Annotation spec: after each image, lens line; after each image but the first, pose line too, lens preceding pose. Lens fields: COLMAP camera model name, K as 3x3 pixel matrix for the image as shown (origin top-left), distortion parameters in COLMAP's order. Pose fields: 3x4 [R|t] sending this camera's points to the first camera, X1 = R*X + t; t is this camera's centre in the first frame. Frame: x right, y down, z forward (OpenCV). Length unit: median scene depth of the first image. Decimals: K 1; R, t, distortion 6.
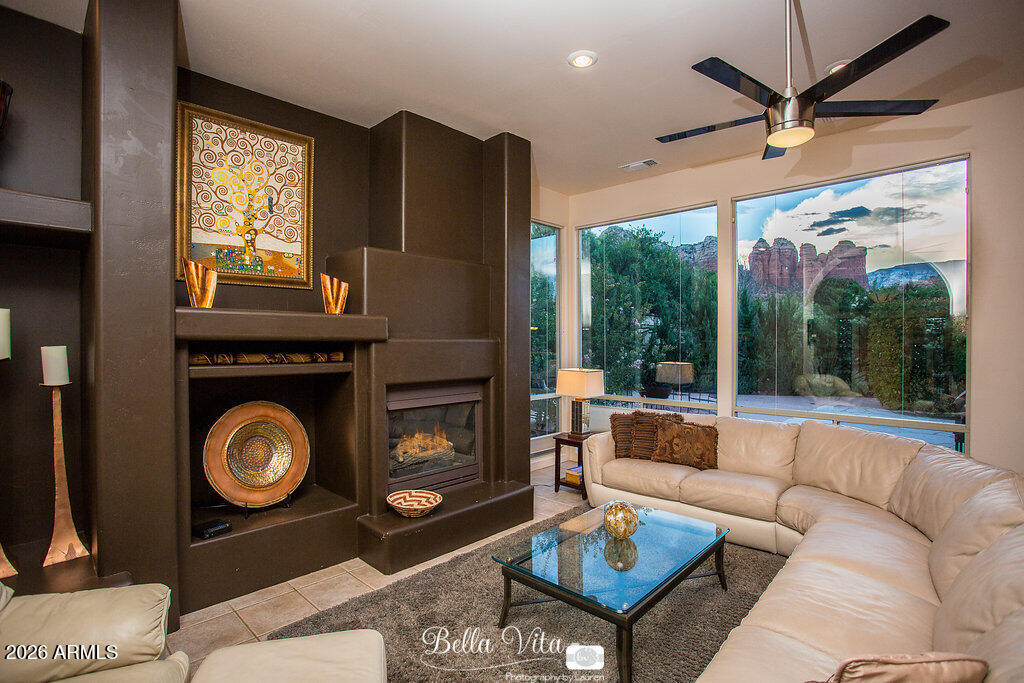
lens RADIAL K [[491.5, 0, 504.8], [0, 491.5, 343.2], [0, 0, 1]] dist [-0.003465, -0.000021]
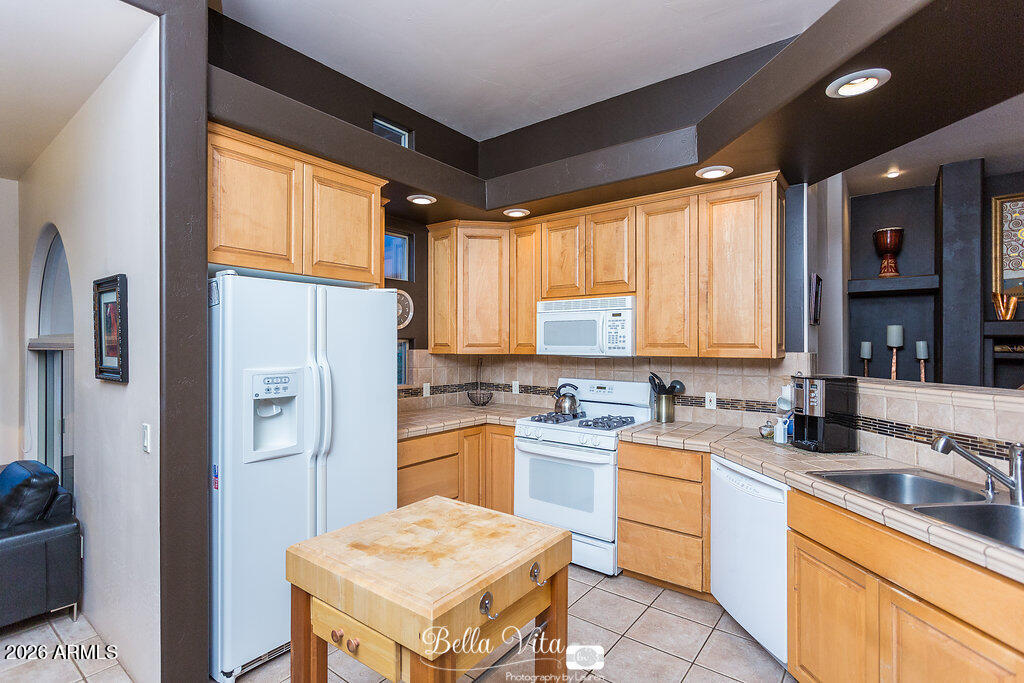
lens RADIAL K [[491.5, 0, 506.2], [0, 491.5, 344.3], [0, 0, 1]] dist [-0.003465, -0.000021]
pose [[0.115246, -0.002706, -0.993333, 0.917601], [0.002216, 0.999995, -0.002467, 0.012411], [0.993334, -0.001917, 0.115252, -0.967153]]
